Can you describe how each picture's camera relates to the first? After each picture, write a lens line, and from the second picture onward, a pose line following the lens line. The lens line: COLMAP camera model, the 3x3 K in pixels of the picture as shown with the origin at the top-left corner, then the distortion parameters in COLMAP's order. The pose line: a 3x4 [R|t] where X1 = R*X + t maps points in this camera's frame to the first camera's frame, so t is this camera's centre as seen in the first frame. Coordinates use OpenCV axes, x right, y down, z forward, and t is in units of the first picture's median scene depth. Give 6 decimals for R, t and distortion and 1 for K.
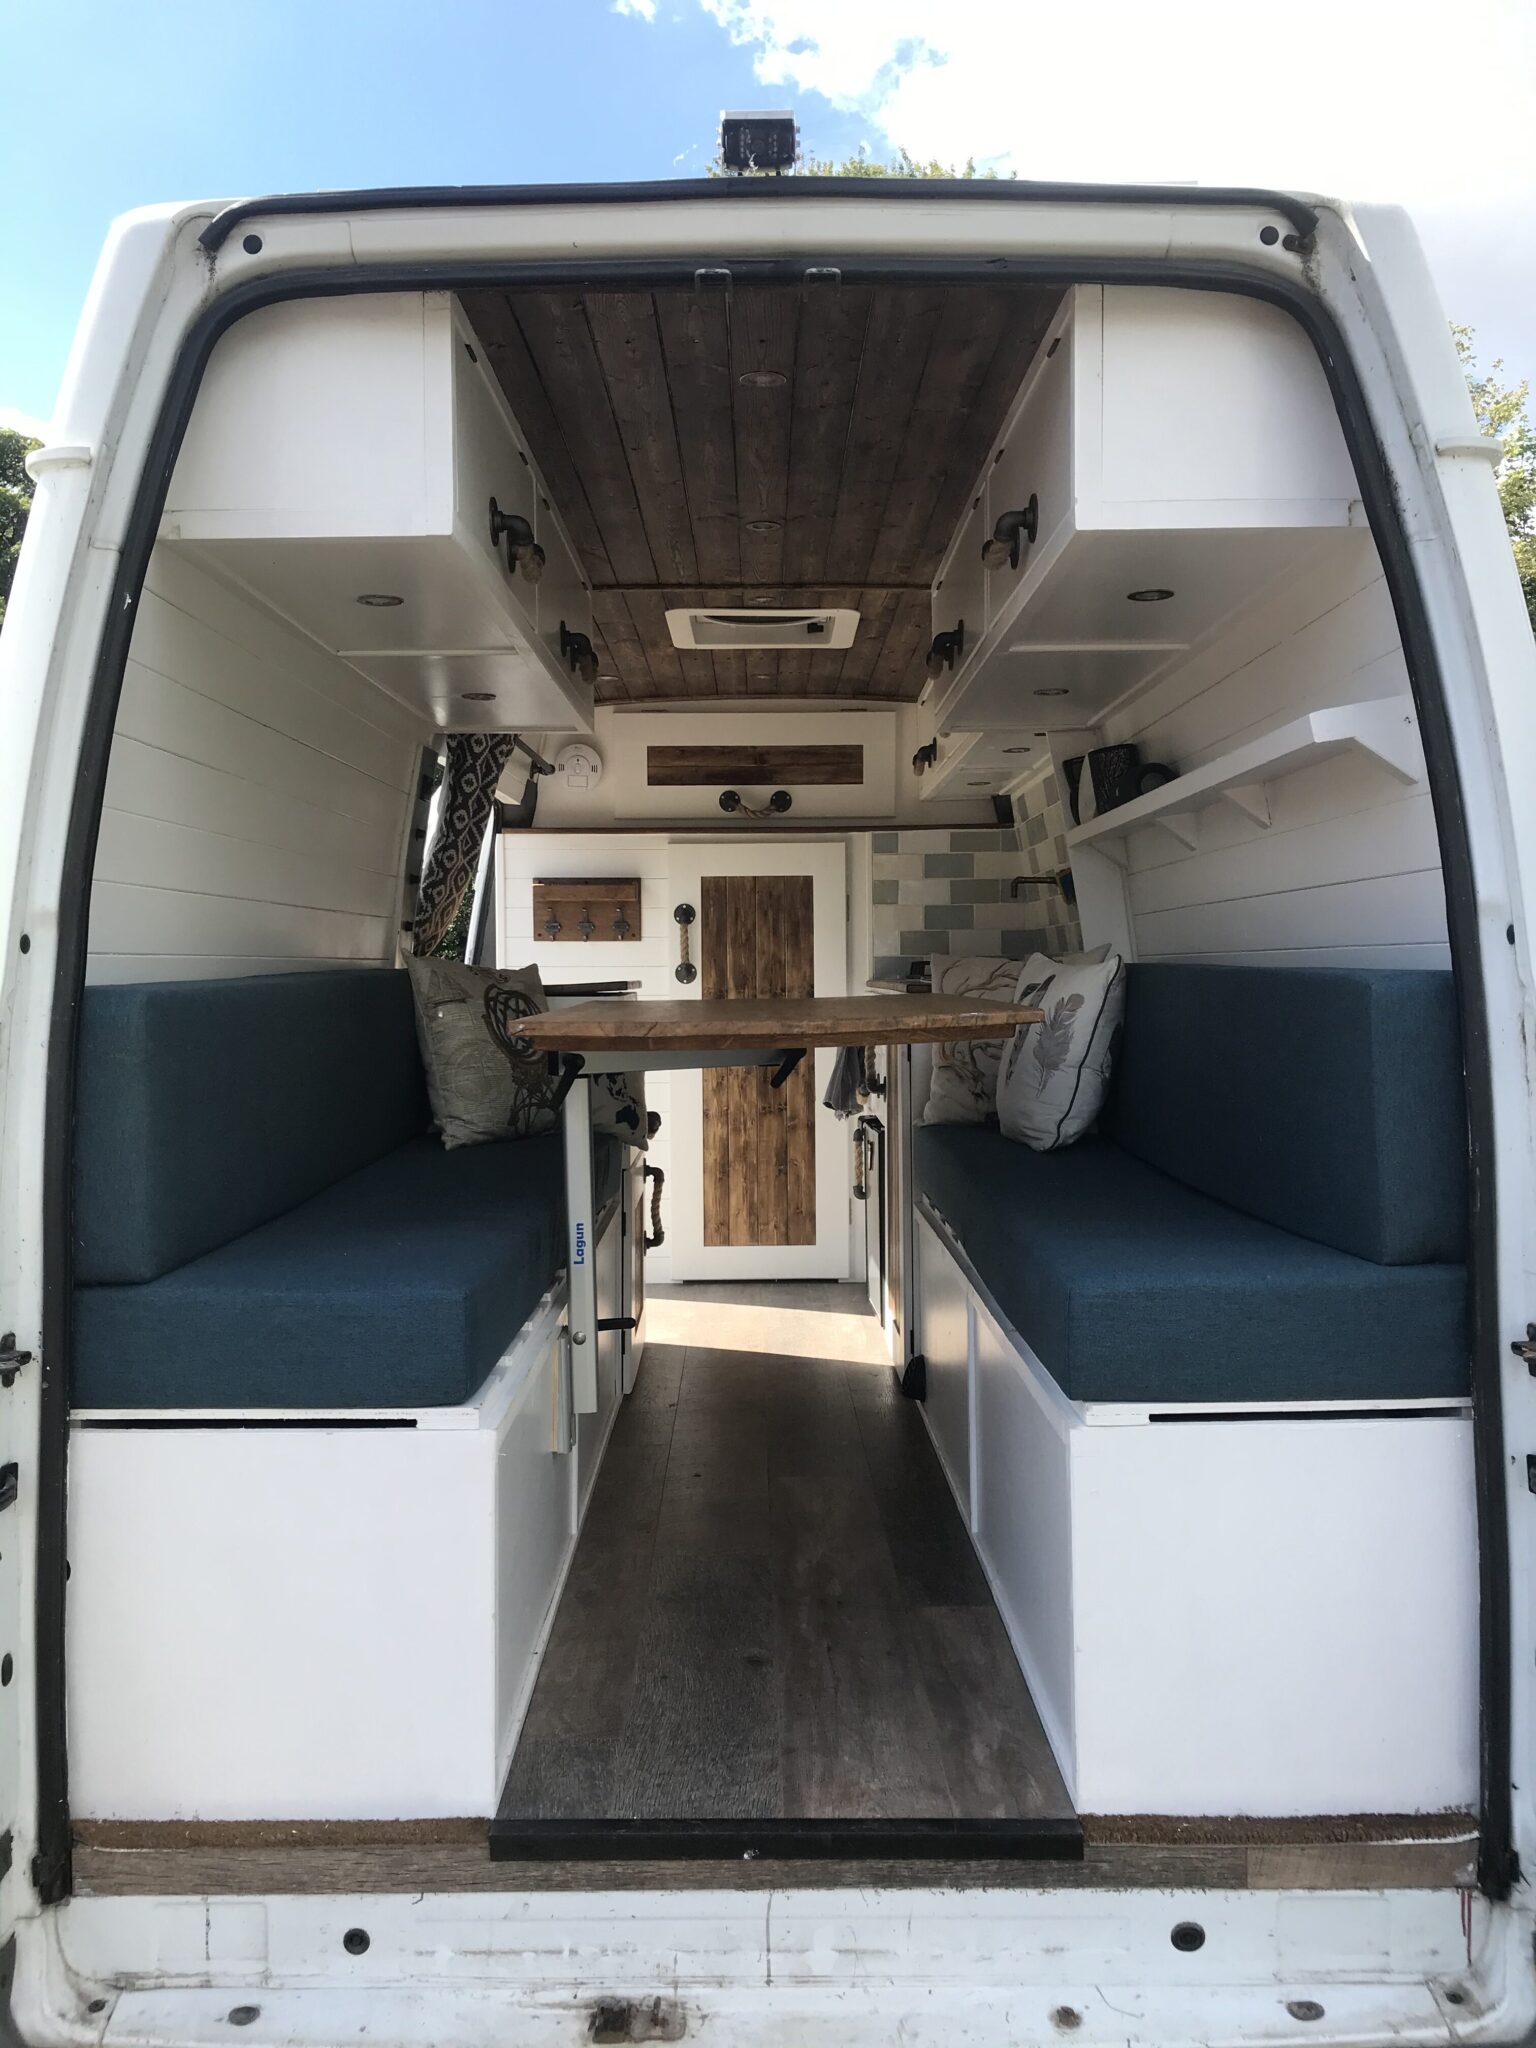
lens RADIAL K [[1706.7, 0, 776.2], [0, 1706.7, 1020.6], [0, 0, 1]] dist [0.054979, -0.069648]
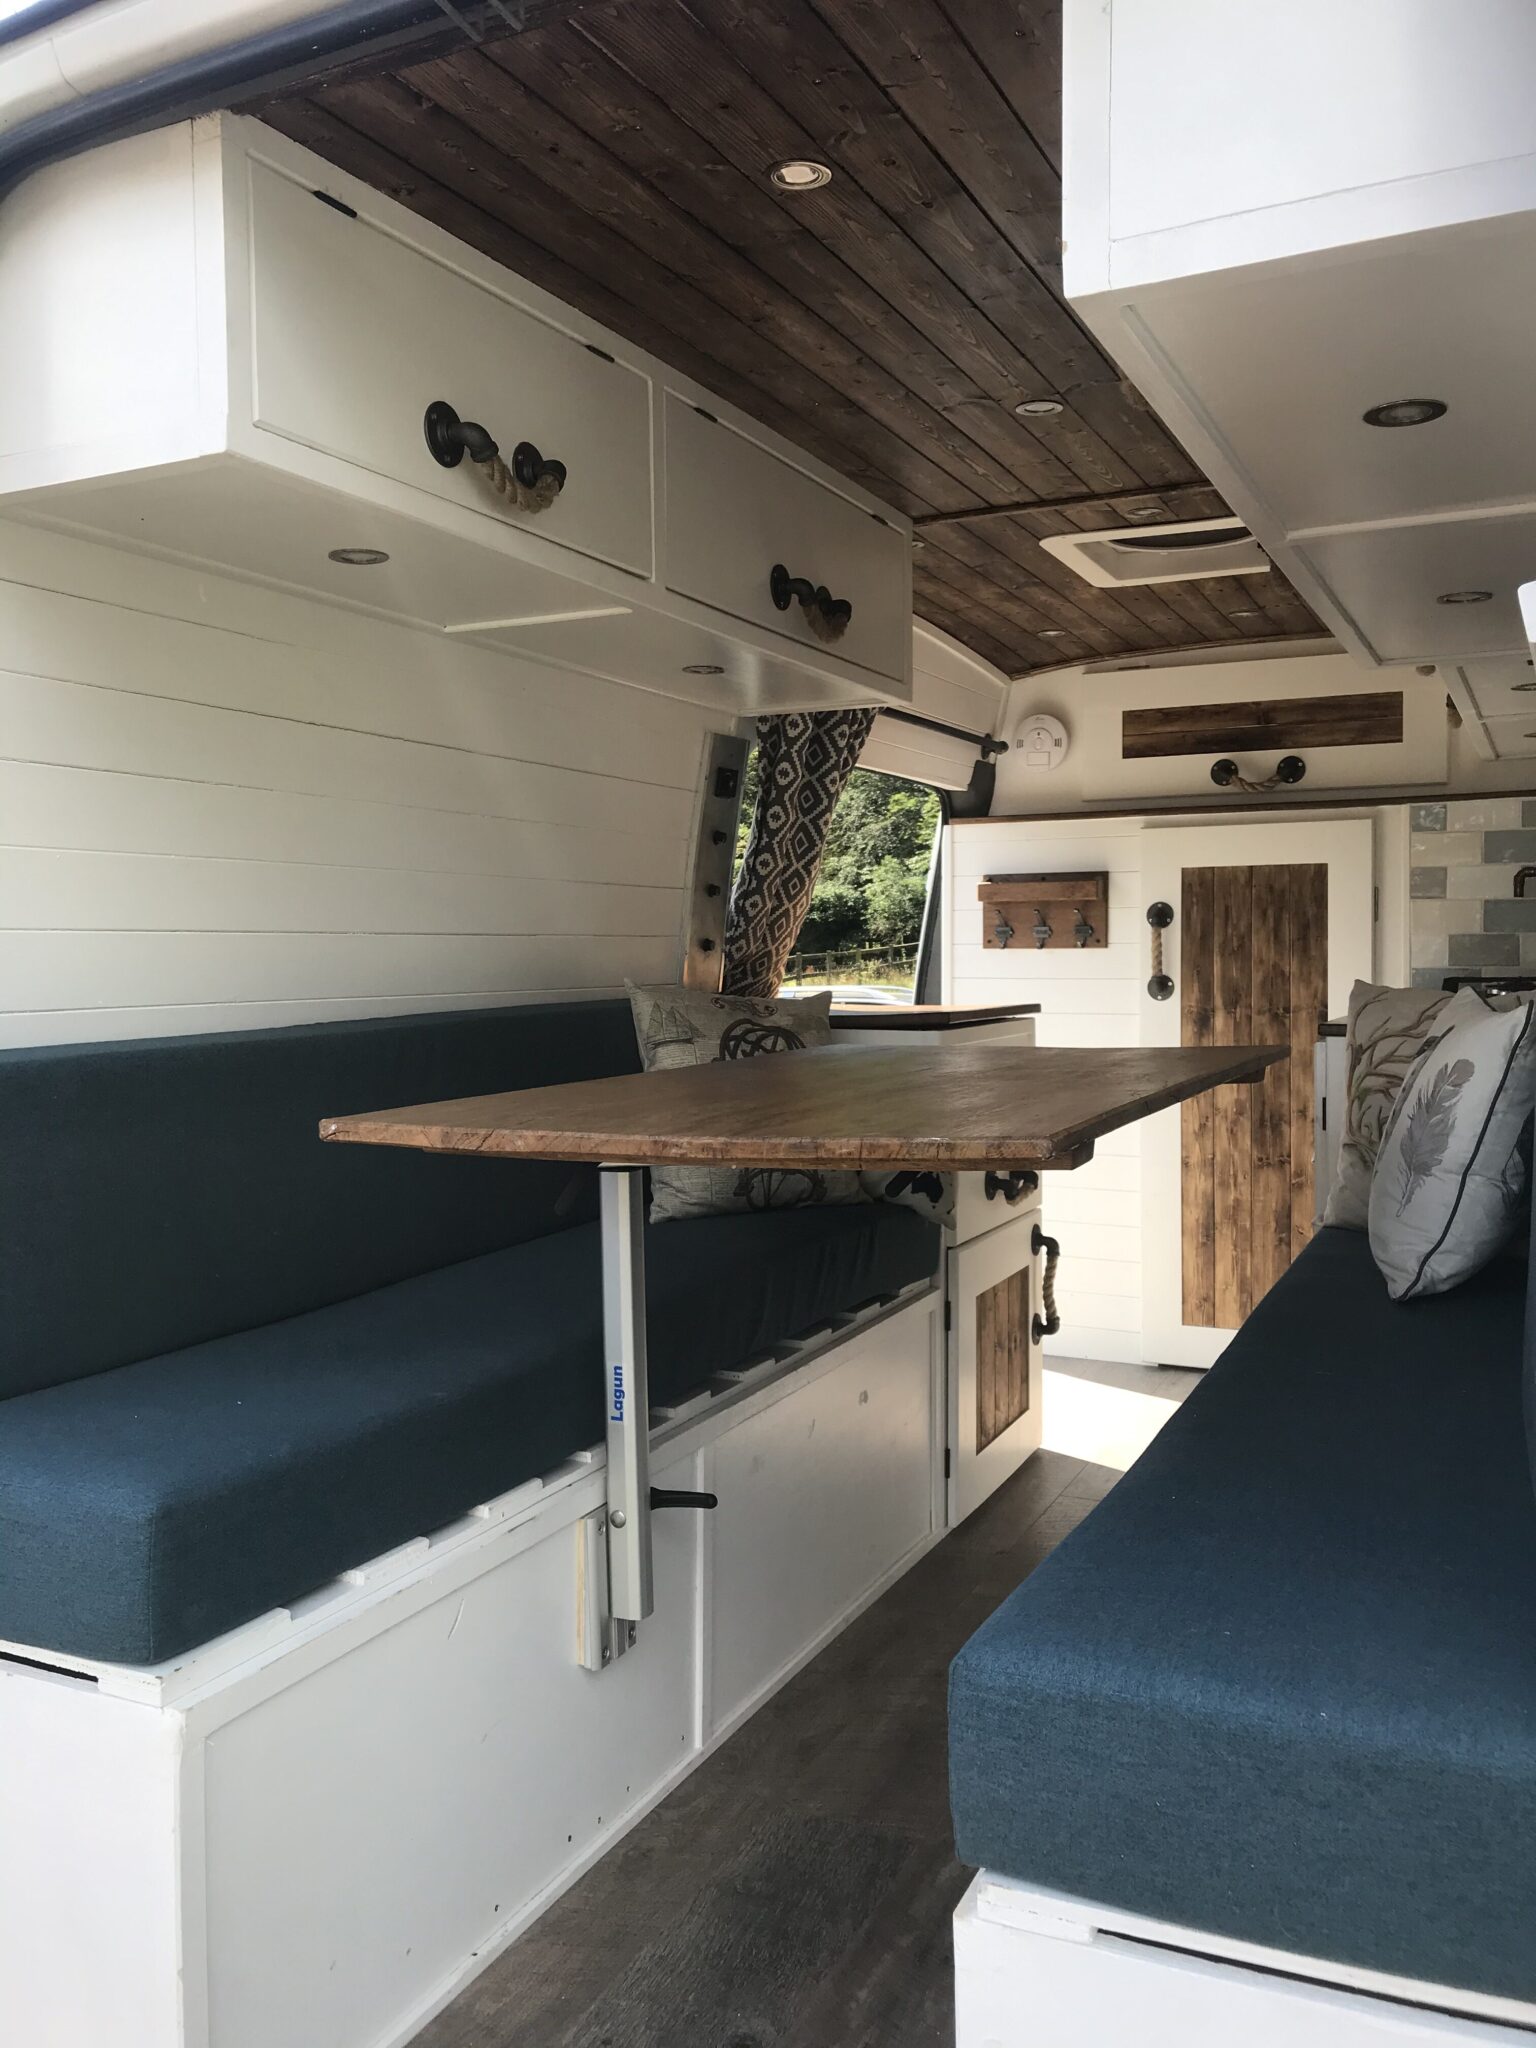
lens RADIAL K [[1706.7, 0, 746.8], [0, 1706.7, 1014.2], [0, 0, 1]] dist [0.054979, -0.069648]
pose [[0.893558, 0.016008, -0.448663, 0.184182], [-0.011877, 0.999857, 0.012020, -0.030438], [0.448791, -0.005412, 0.893620, 0.243793]]
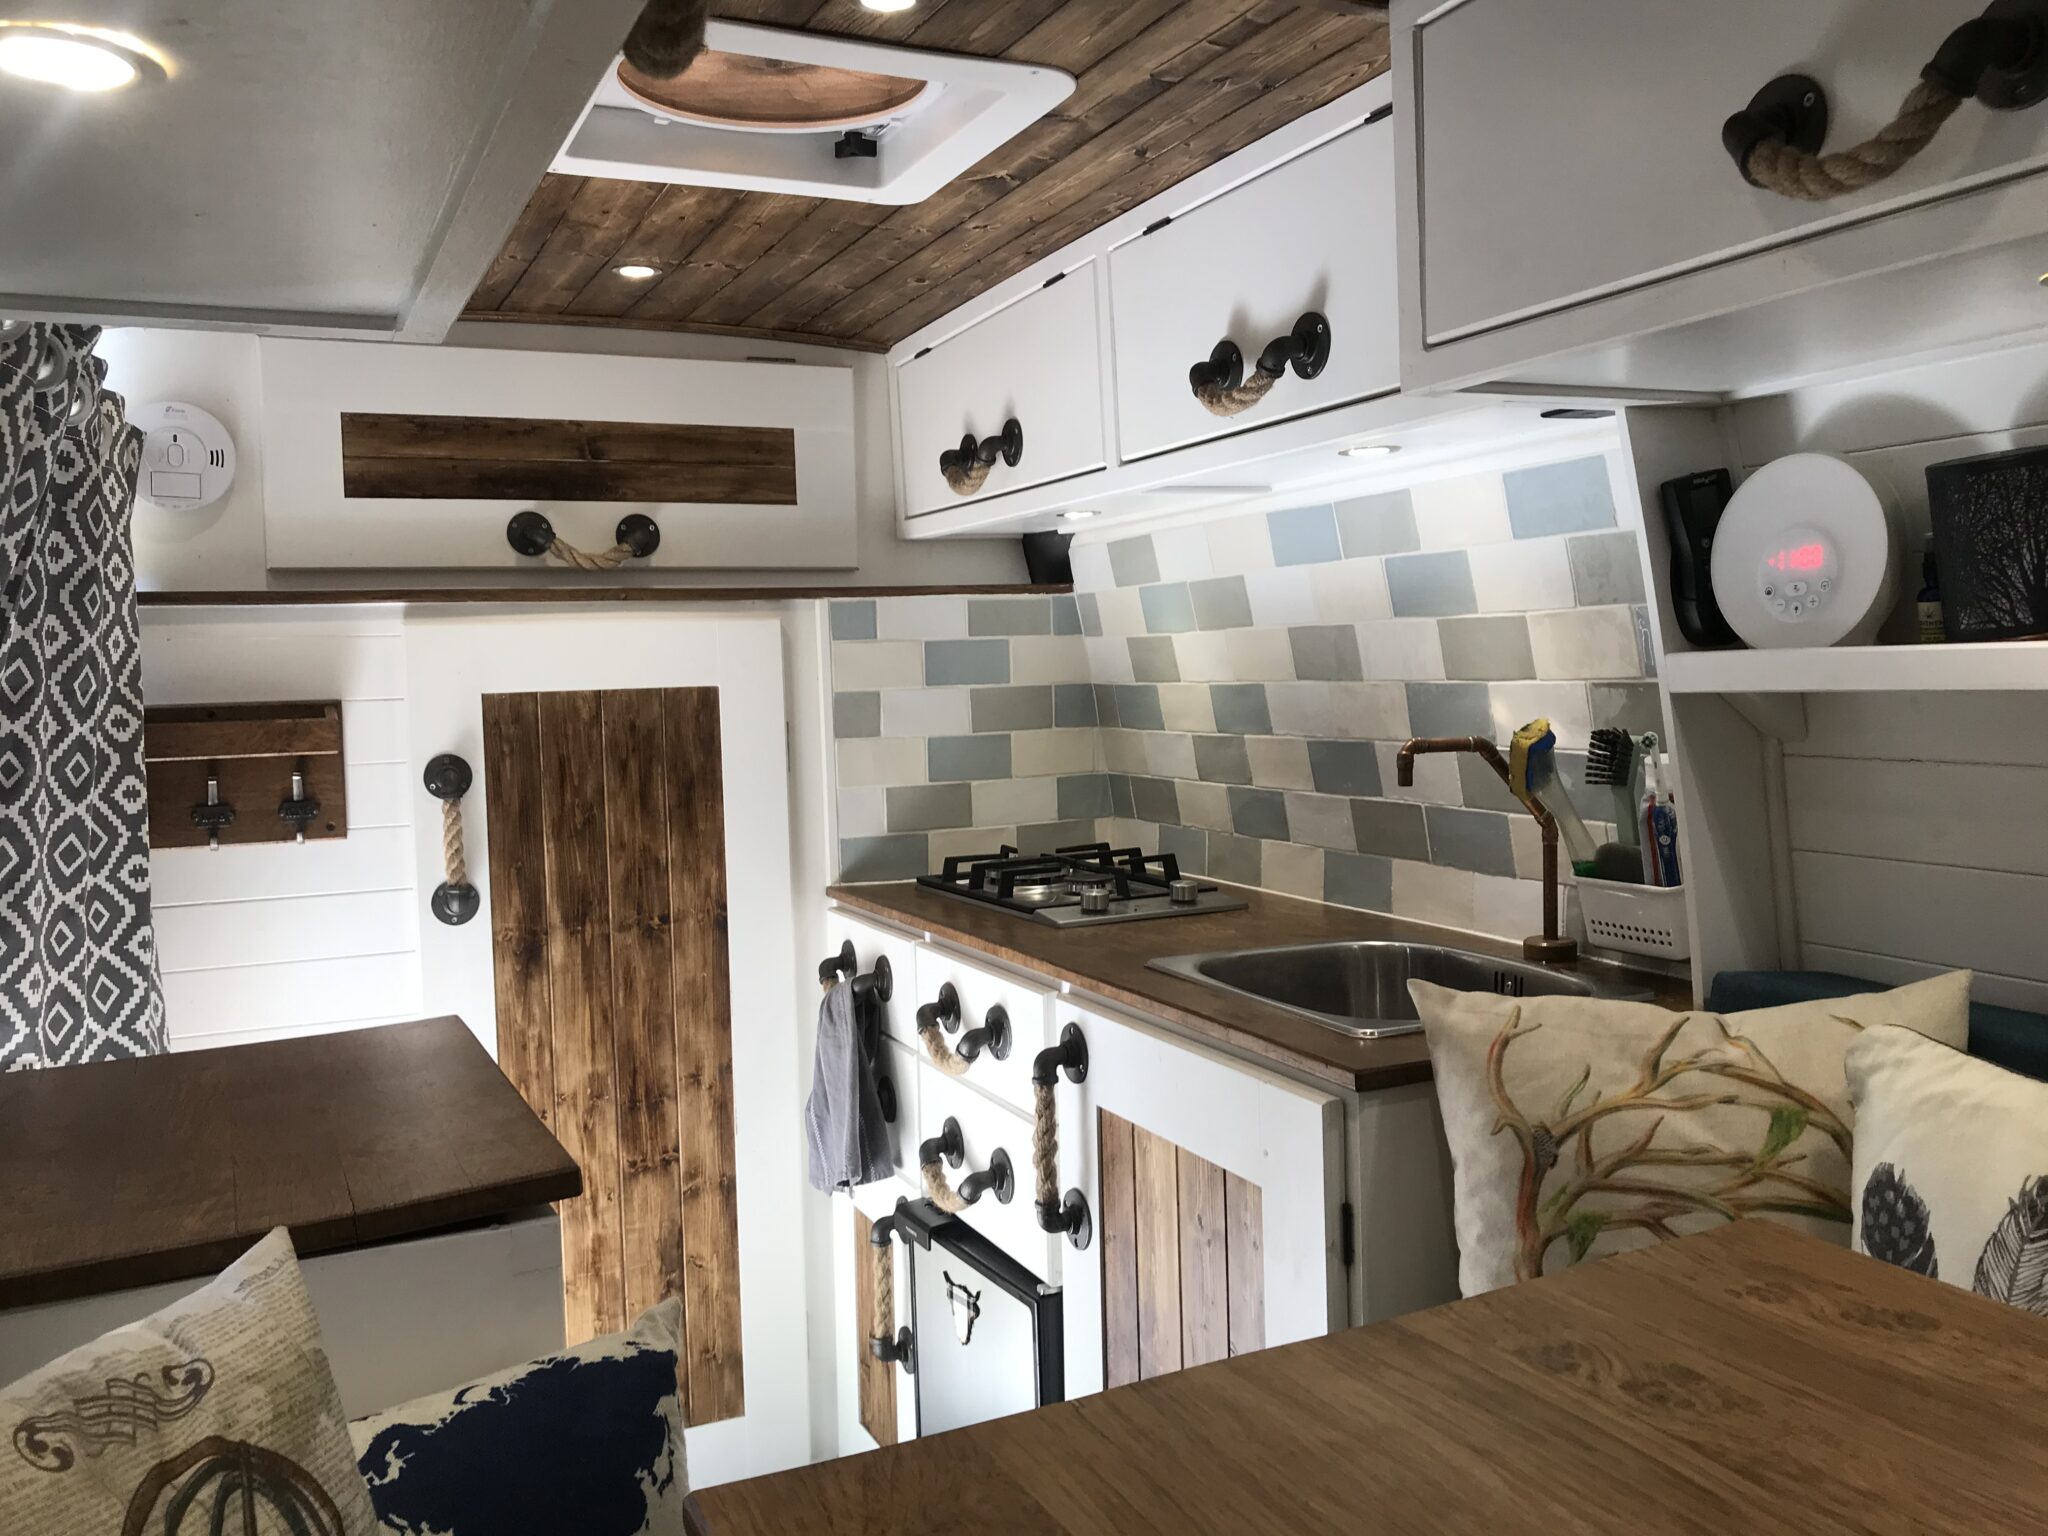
lens RADIAL K [[1706.7, 0, 1030.2], [0, 1706.7, 746.1], [0, 0, 1]] dist [0.054979, -0.069648]
pose [[0.909274, -0.041281, 0.414145, -0.138443], [0.035341, 0.999133, 0.021998, -0.101421], [-0.414694, -0.005366, 0.909945, 0.681596]]
